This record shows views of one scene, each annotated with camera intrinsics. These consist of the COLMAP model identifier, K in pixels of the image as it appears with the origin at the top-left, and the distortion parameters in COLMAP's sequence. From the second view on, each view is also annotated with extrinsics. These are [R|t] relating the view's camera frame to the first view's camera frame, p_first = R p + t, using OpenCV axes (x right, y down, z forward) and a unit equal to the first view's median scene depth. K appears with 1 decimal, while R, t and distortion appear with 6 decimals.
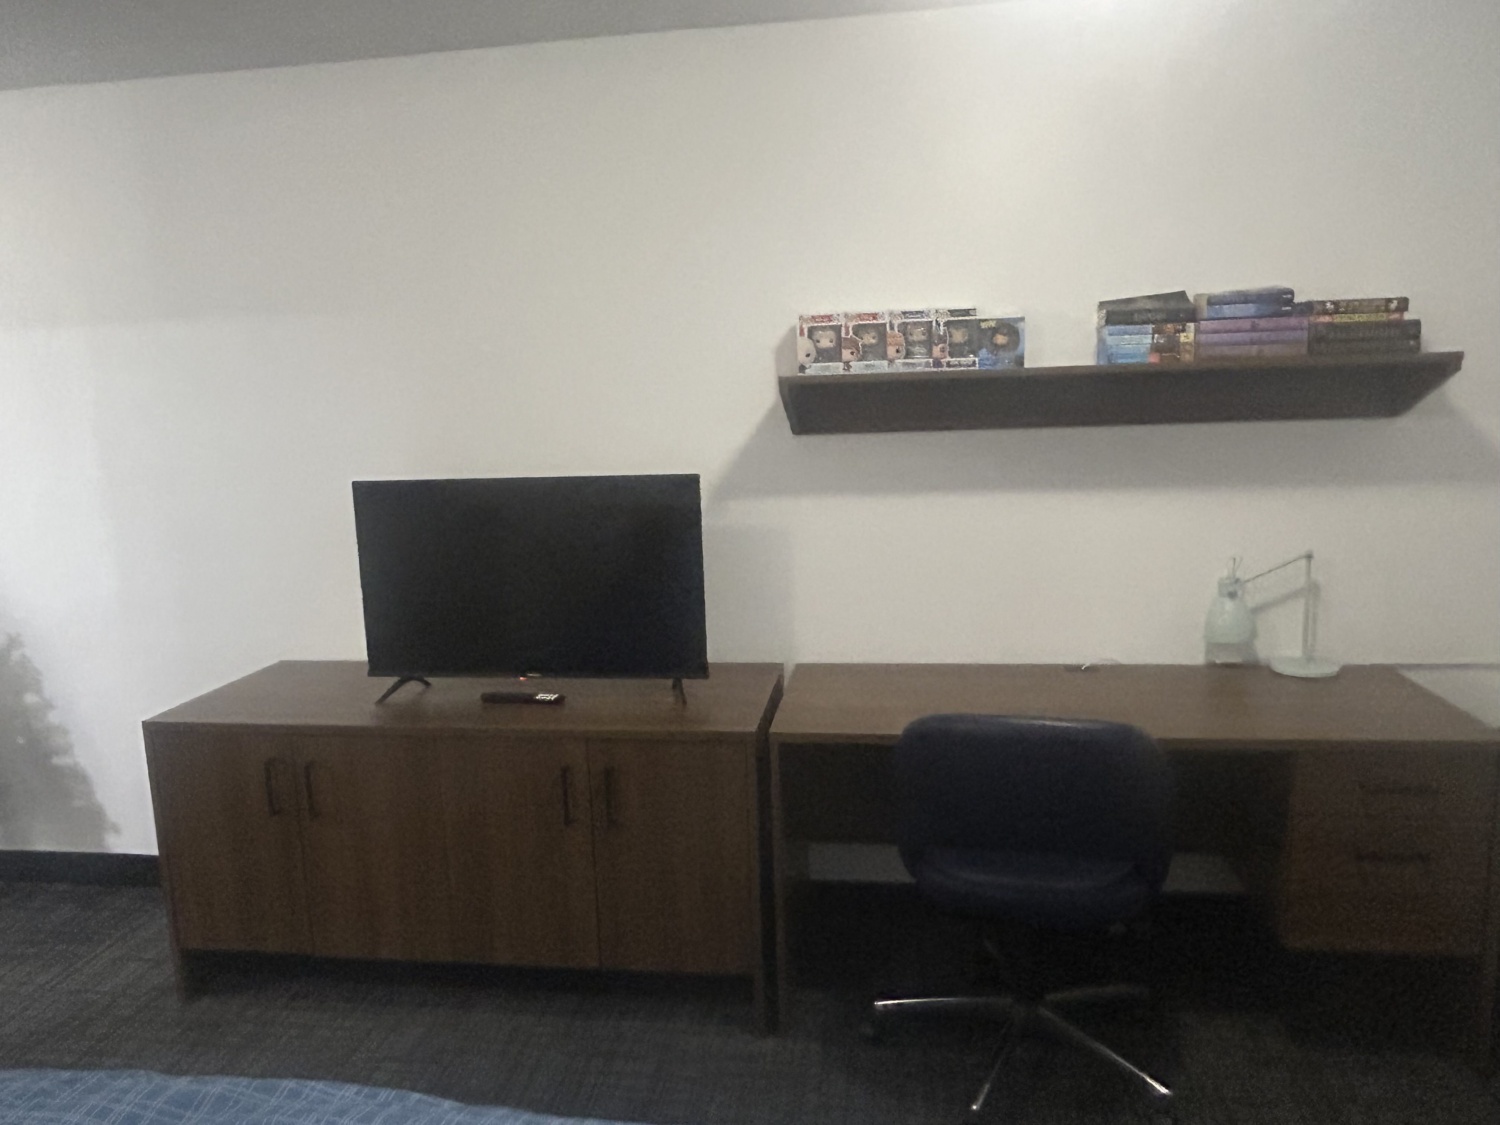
lens RADIAL K [[1006.6, 0, 750.4], [0, 1006.6, 564.2], [0, 0, 1]] dist [-0.002442, -0.000573]
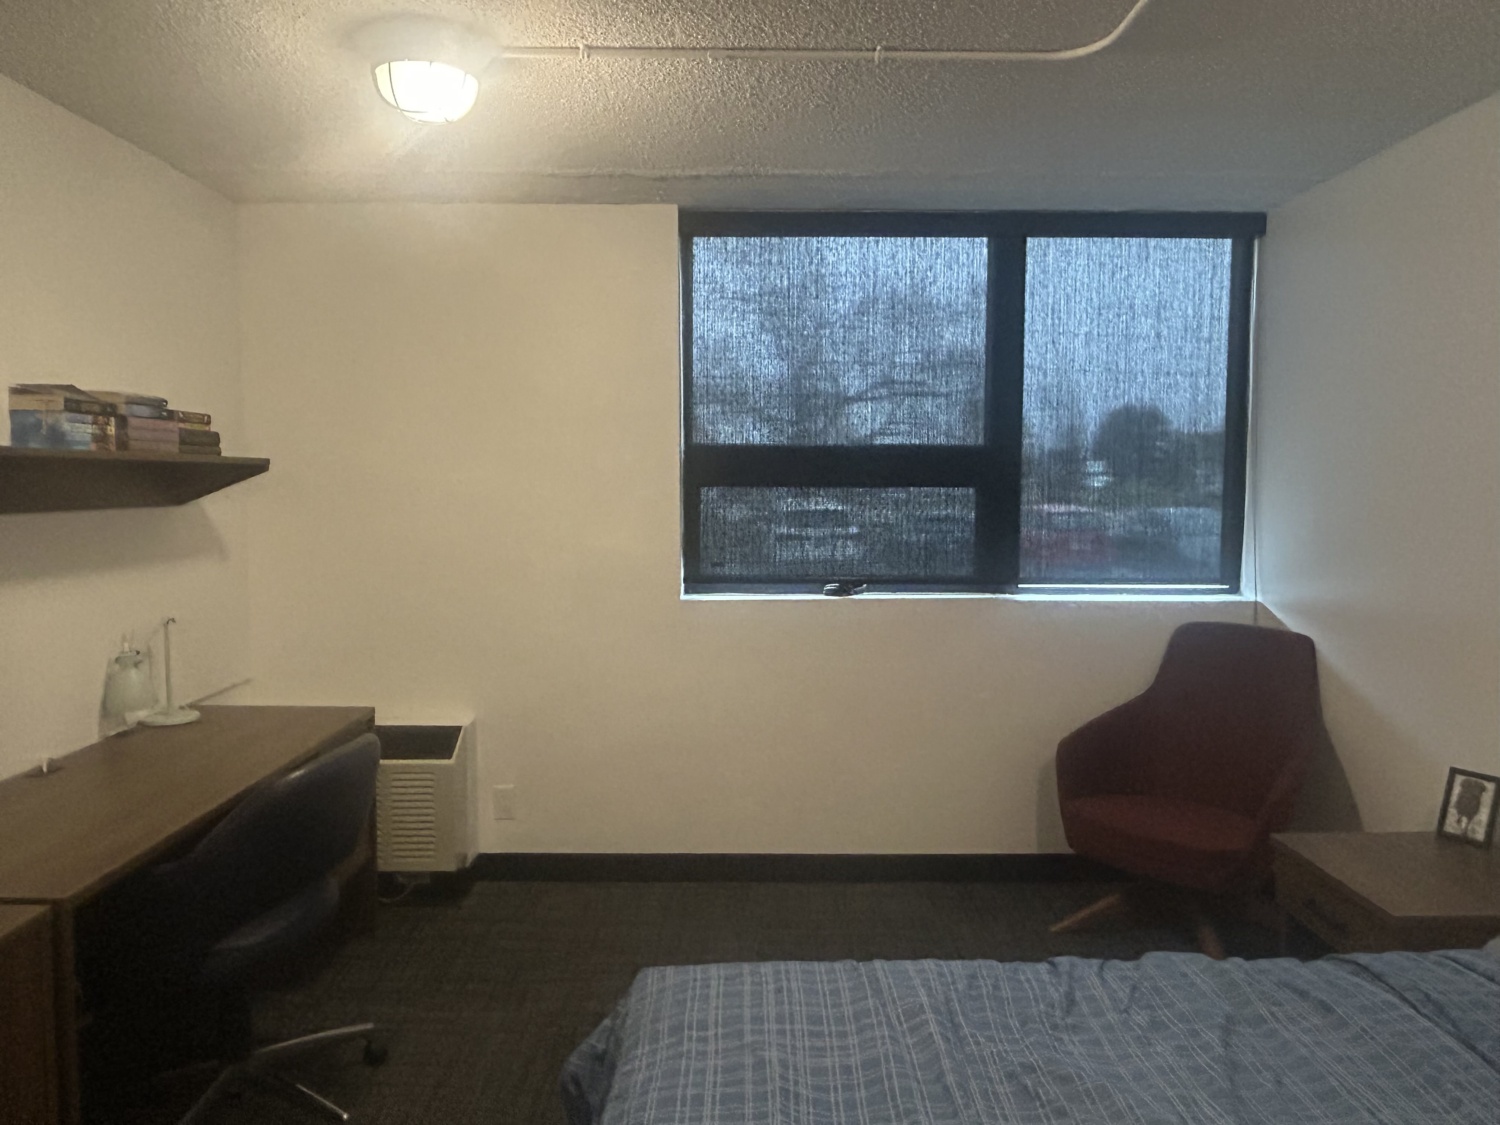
lens RADIAL K [[1006.6, 0, 750.9], [0, 1006.6, 560.4], [0, 0, 1]] dist [-0.002442, -0.000573]
pose [[-0.127009, -0.045918, 0.990838, -0.751285], [0.149585, 0.986617, 0.064897, -0.051923], [-0.980557, 0.156457, -0.118441, 0.468175]]
